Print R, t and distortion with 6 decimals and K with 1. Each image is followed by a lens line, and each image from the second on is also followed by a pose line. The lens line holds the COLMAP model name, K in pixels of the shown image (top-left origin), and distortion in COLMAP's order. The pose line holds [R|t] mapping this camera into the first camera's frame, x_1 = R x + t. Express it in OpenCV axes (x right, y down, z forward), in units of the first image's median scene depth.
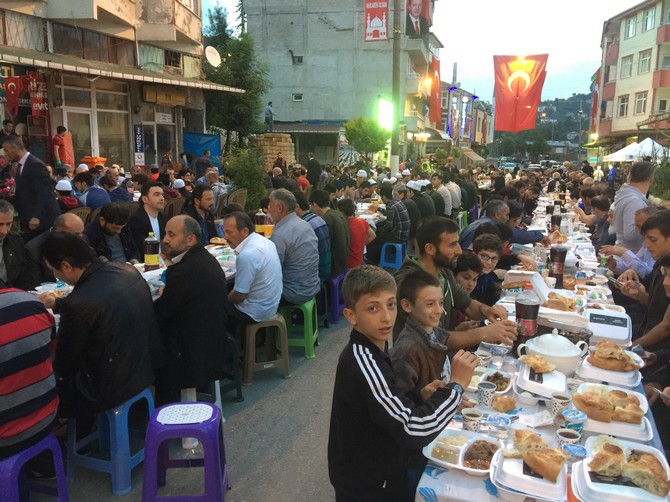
lens RADIAL K [[568.8, 0, 335.2], [0, 568.8, 248.6], [0, 0, 1]] dist [0.076913, -0.117848]
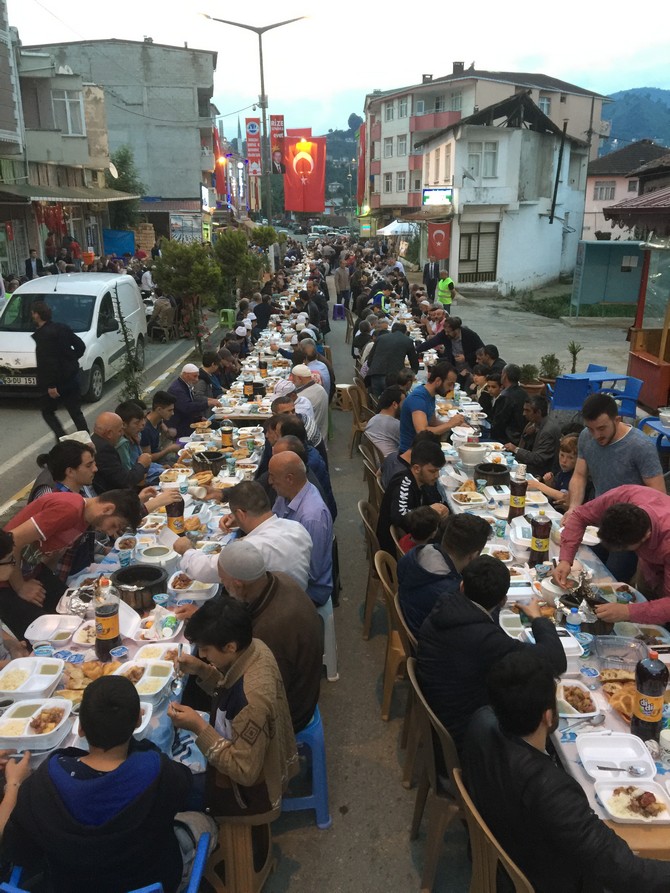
lens RADIAL K [[758.1, 0, 348.0], [0, 758.1, 448.2], [0, 0, 1]] dist [0.076913, -0.117848]
pose [[0.919502, -0.134594, 0.369324, -0.212891], [0.082786, 0.984787, 0.152776, 0.036798], [-0.384269, -0.109903, 0.916656, -0.434946]]
